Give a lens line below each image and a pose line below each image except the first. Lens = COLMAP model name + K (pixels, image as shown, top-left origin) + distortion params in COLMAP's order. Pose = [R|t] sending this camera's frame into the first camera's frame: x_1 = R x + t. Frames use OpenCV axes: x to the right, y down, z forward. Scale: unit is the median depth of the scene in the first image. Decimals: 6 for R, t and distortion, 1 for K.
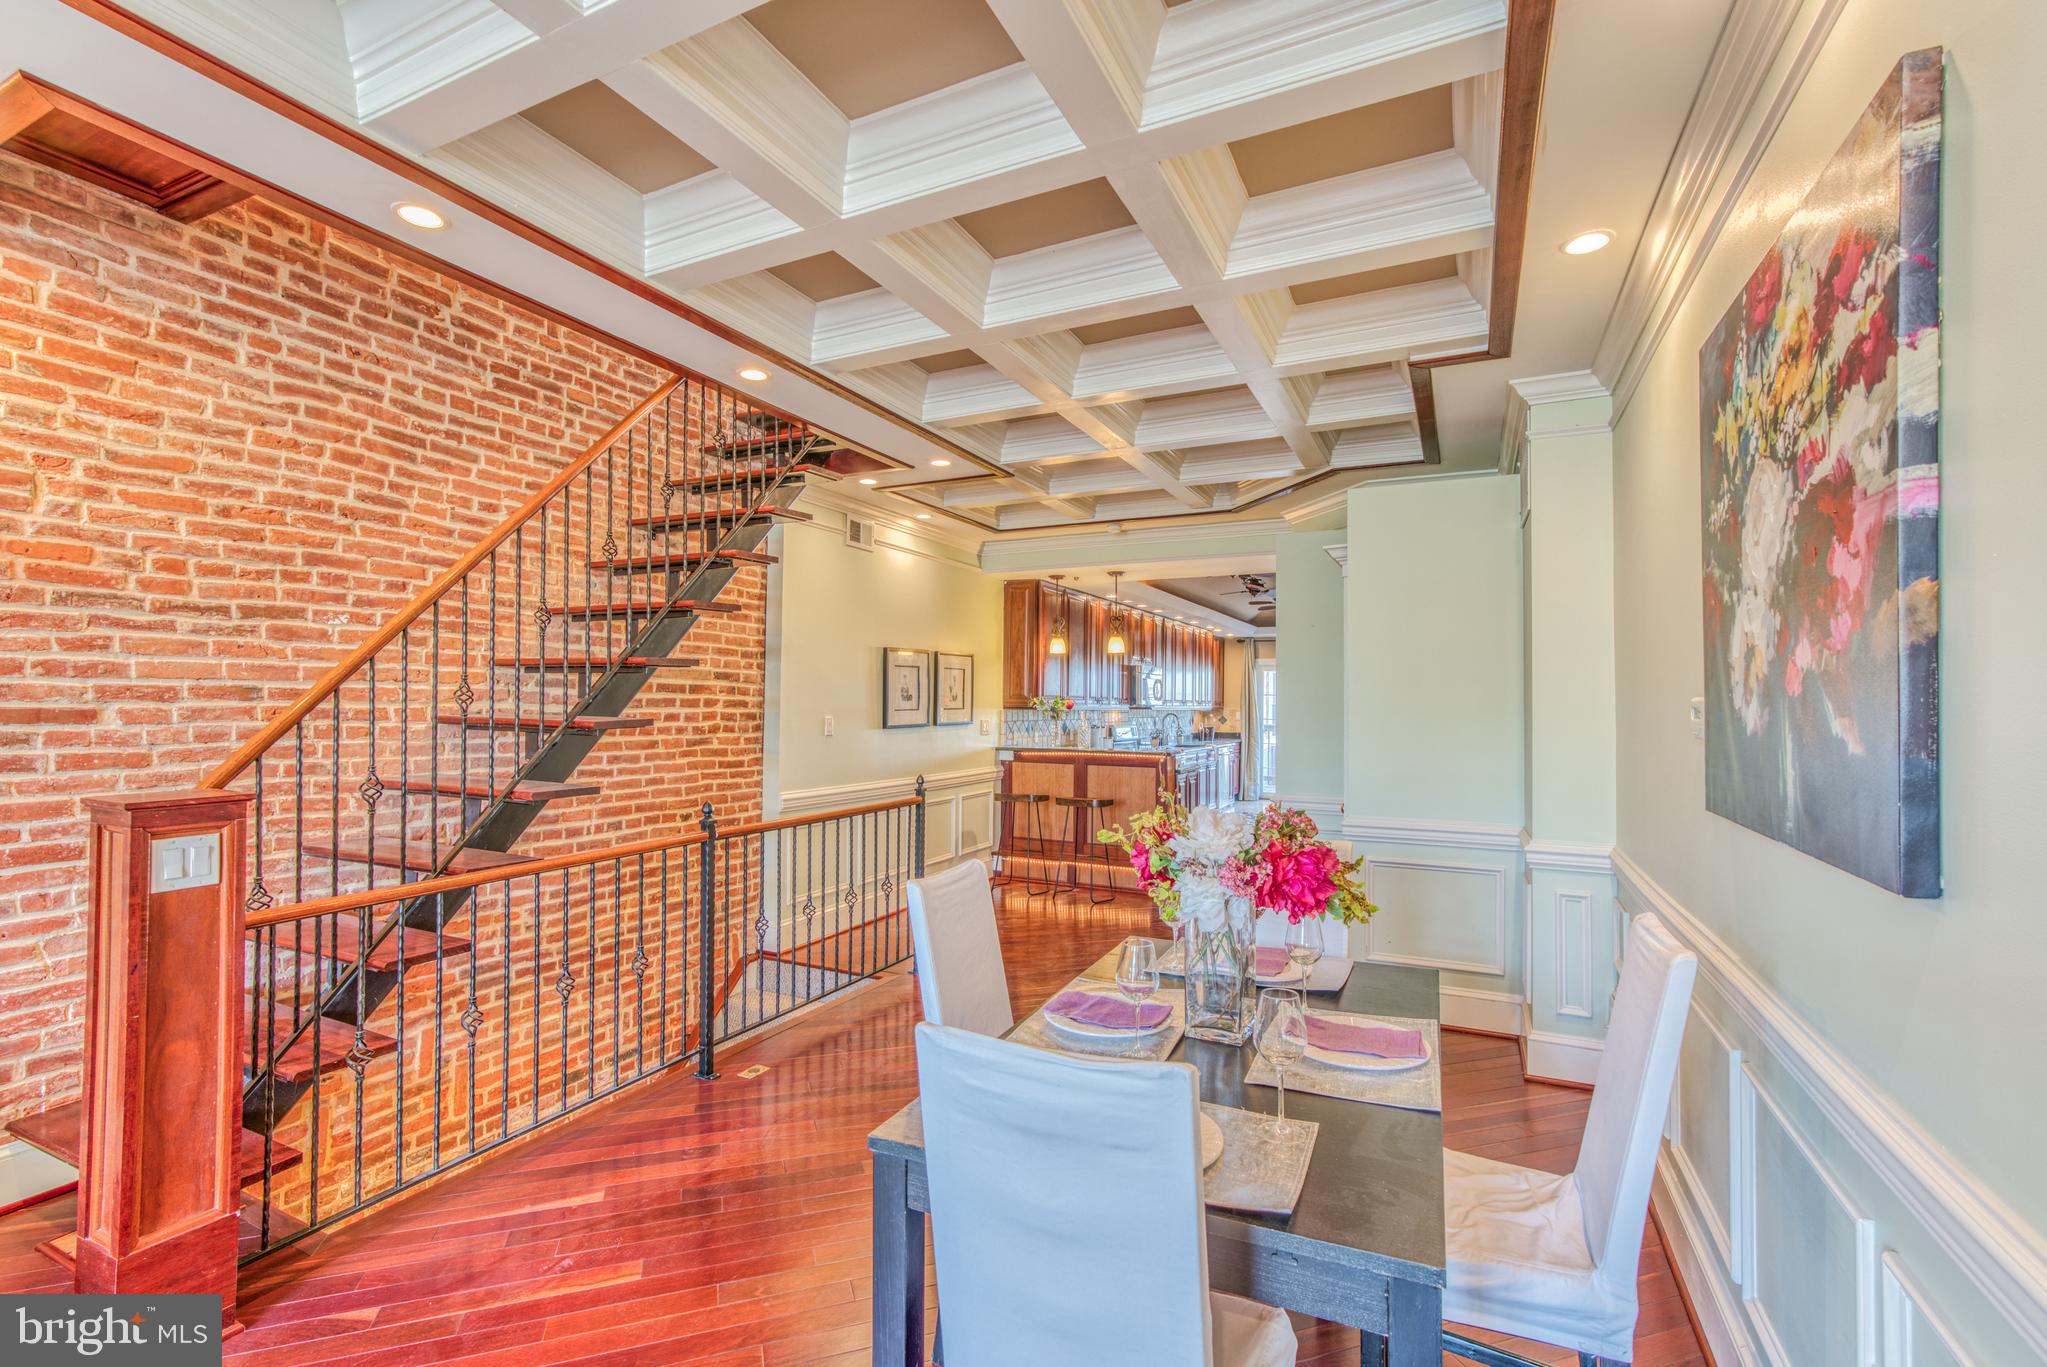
lens RADIAL K [[921.9, 0, 1015.4], [0, 921.9, 692.2], [0, 0, 1]] dist [-0.028330, 0.000640]
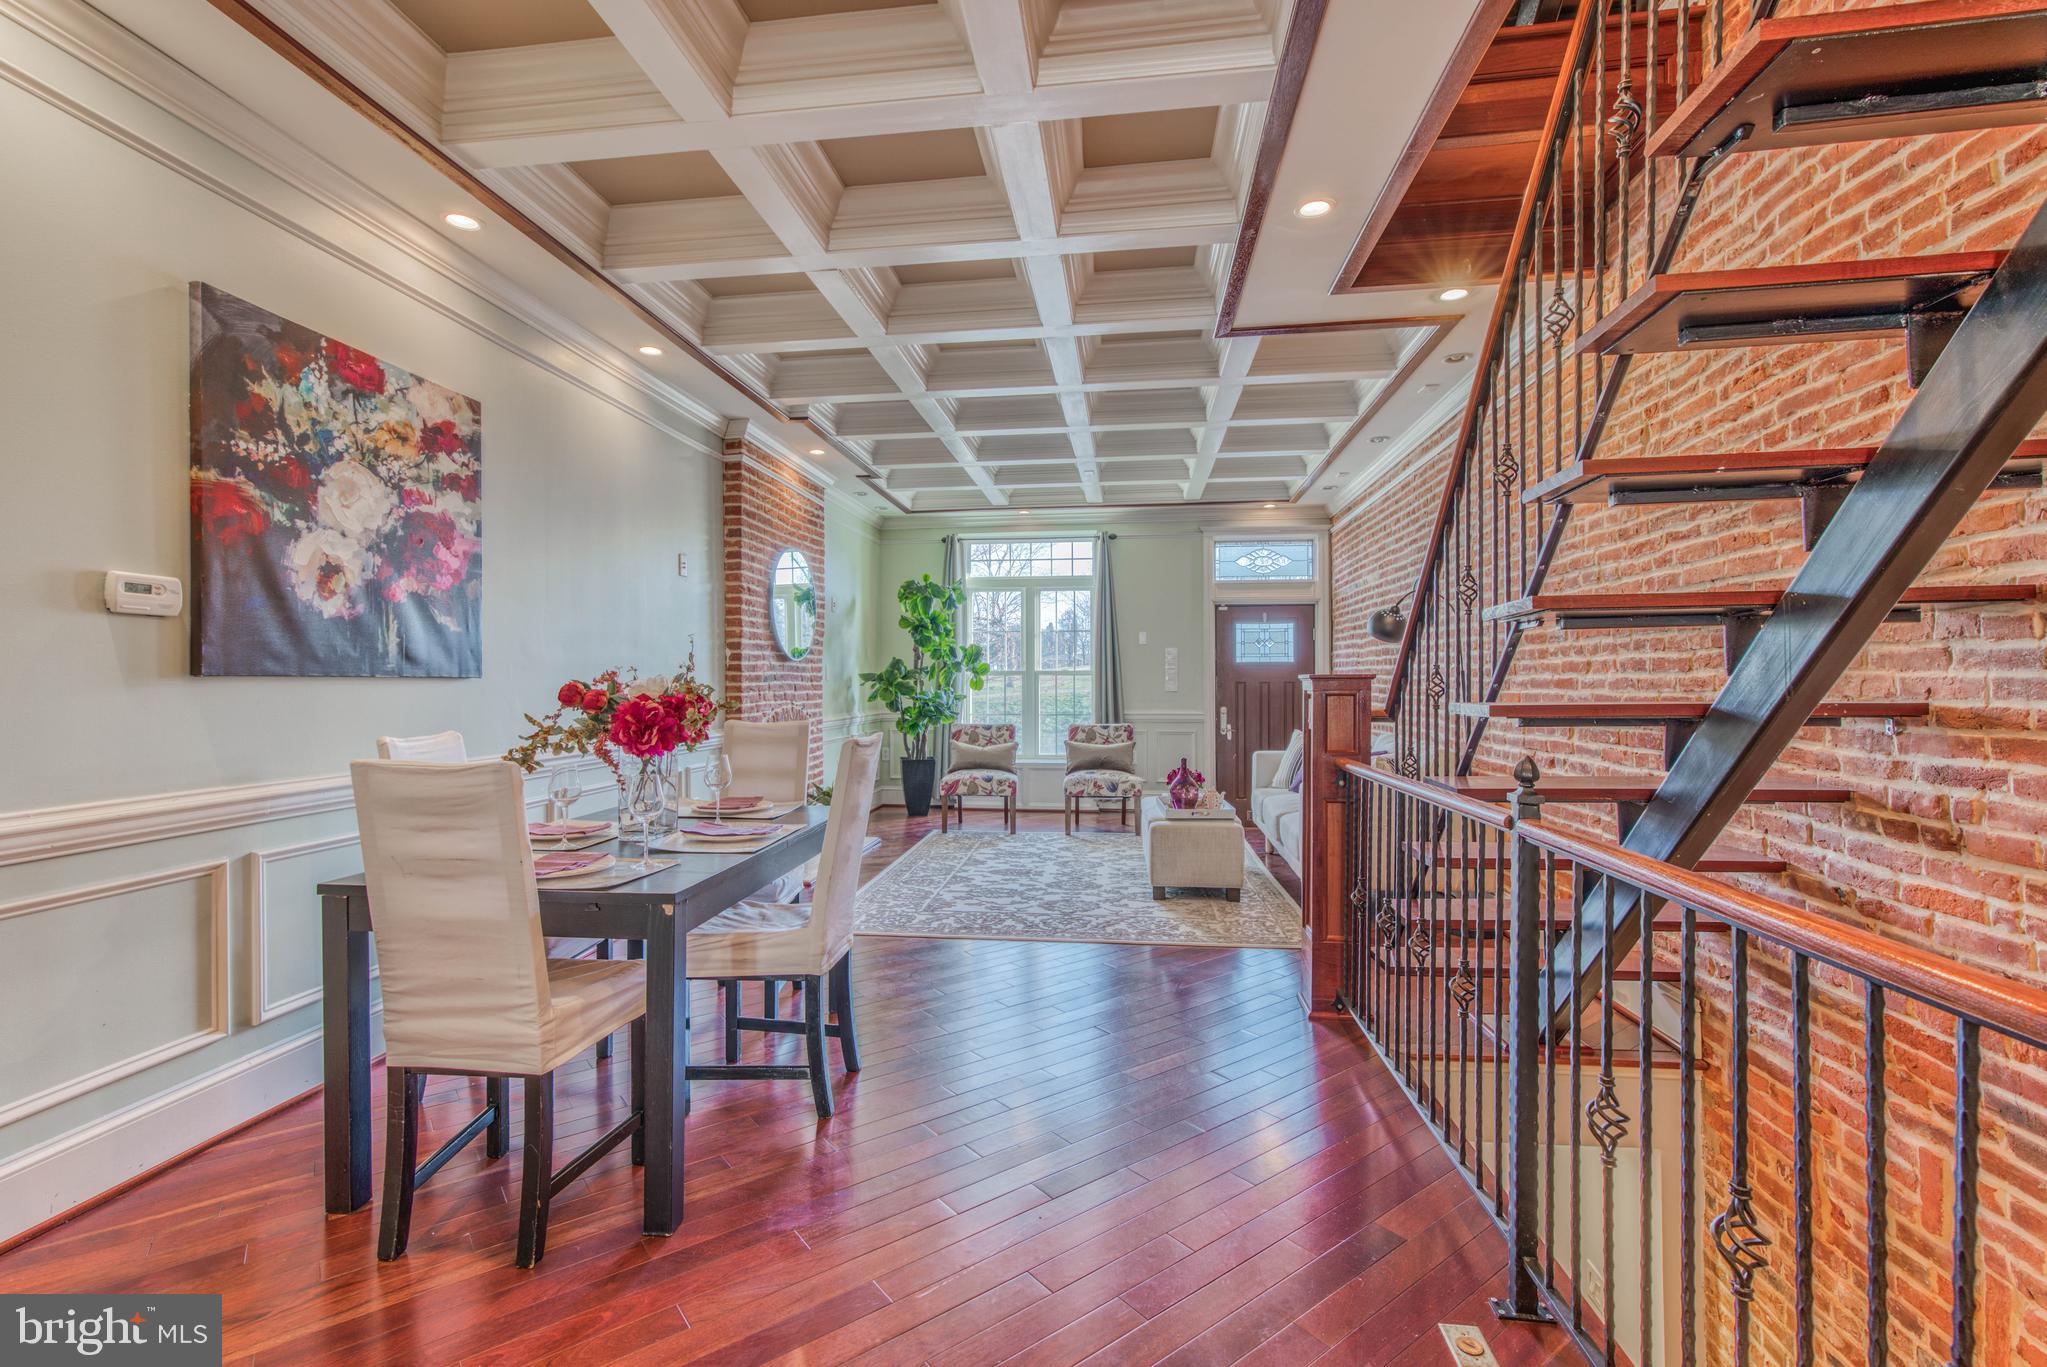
lens RADIAL K [[921.9, 0, 1015.4], [0, 921.9, 692.2], [0, 0, 1]] dist [-0.028330, 0.000640]
pose [[-0.946785, -0.000546, -0.321866, 0.101584], [-0.000466, 1.000000, -0.000328, 0.115258], [0.321866, -0.000161, -0.946785, 1.859535]]
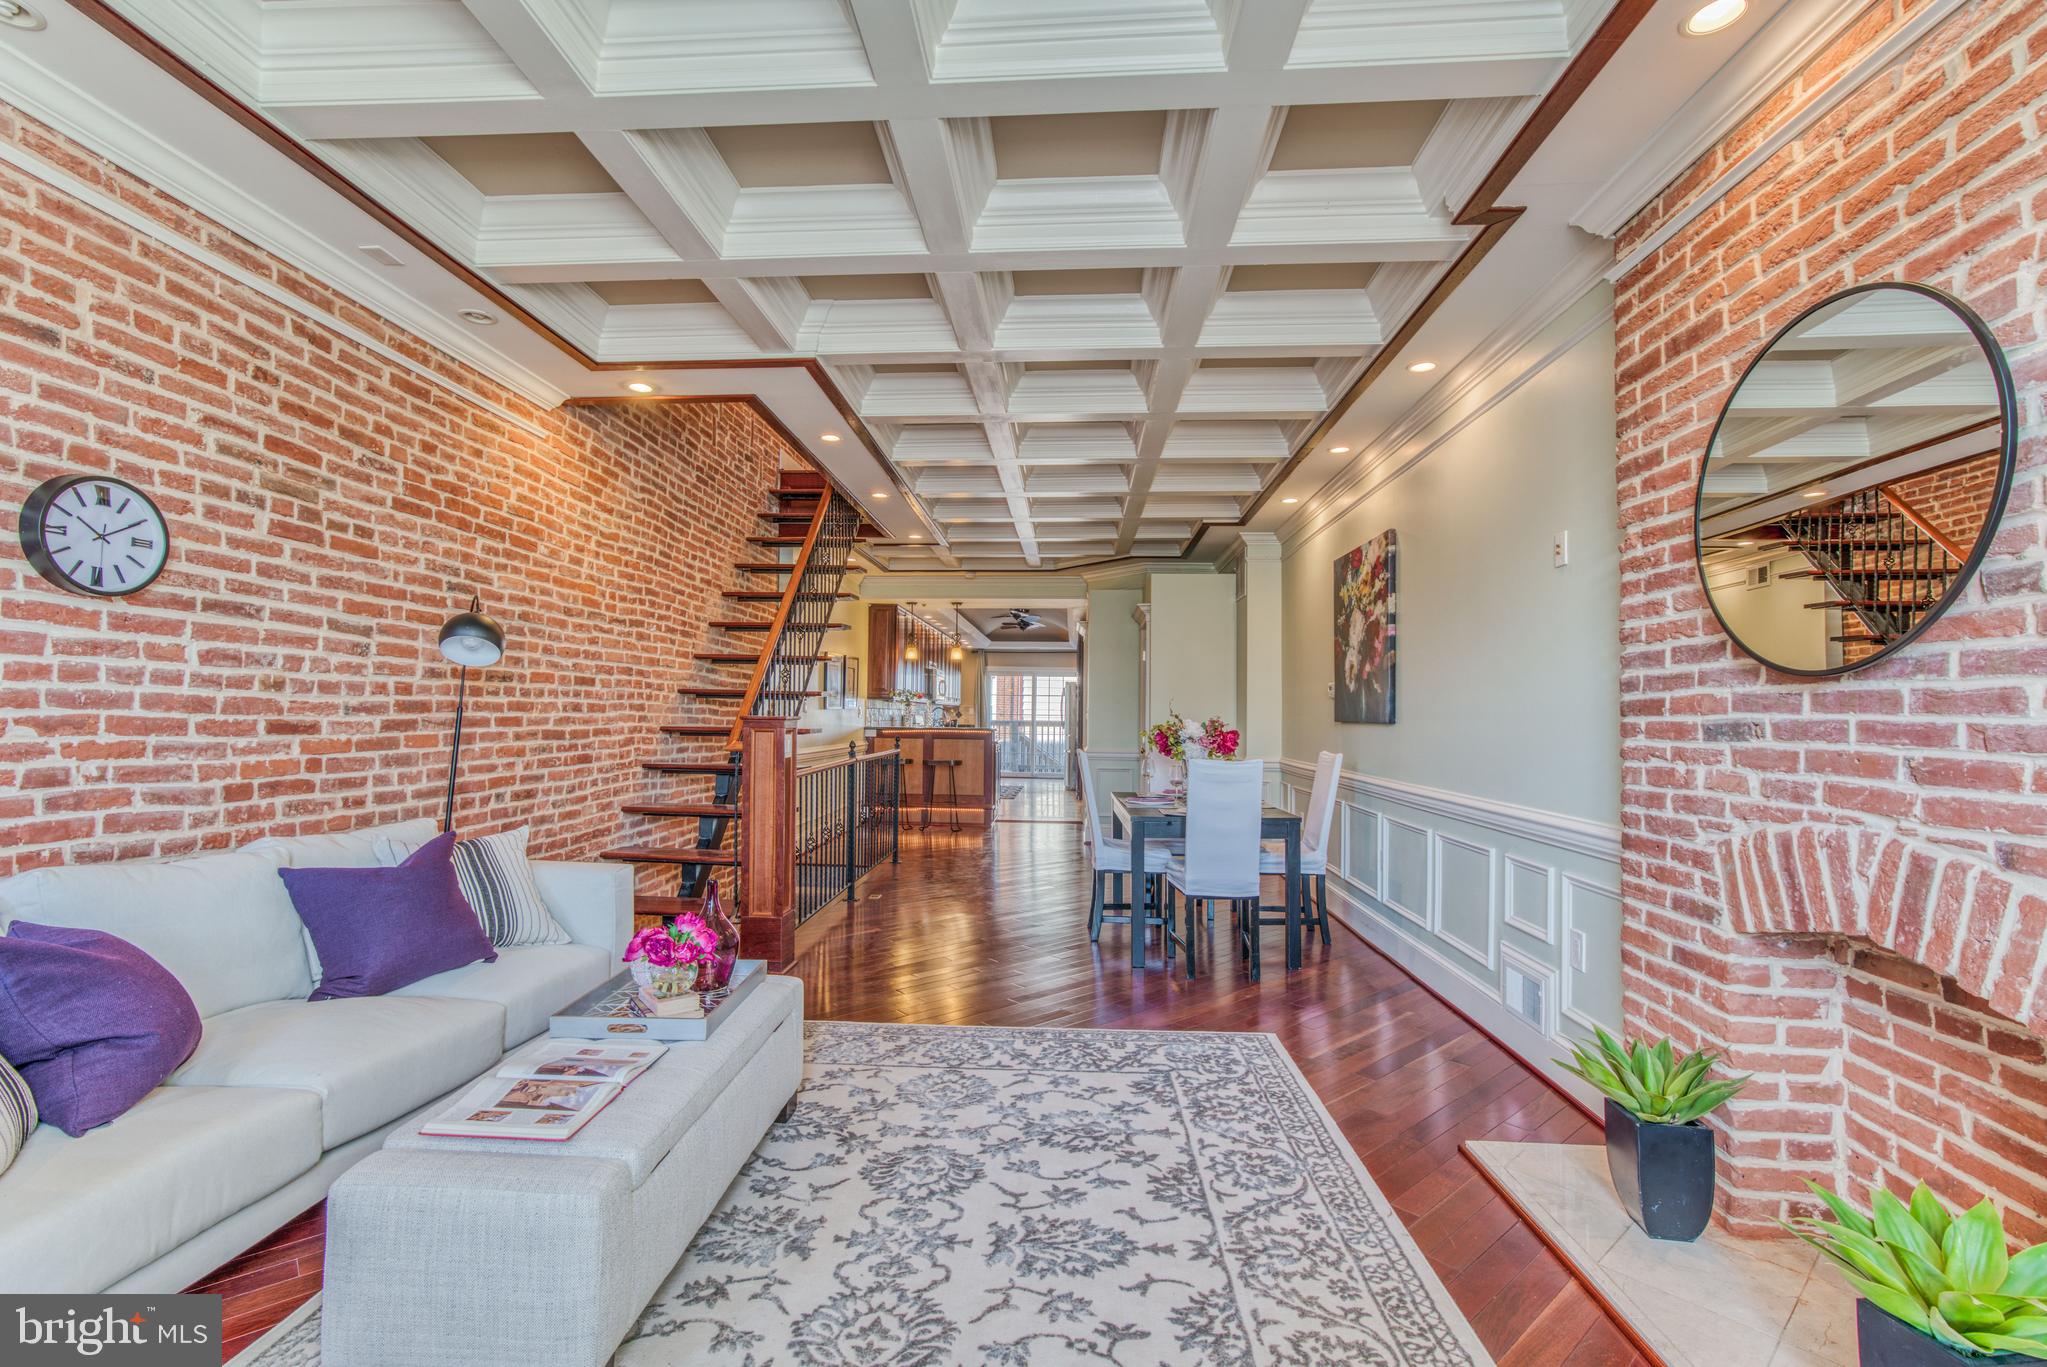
lens RADIAL K [[921.9, 0, 1015.4], [0, 921.9, 692.2], [0, 0, 1]] dist [-0.028330, 0.000640]
pose [[0.925708, 0.012823, 0.378023, -0.975464], [-0.009966, 0.999905, -0.009513, 0.057185], [-0.378109, 0.005039, 0.925748, -1.004200]]
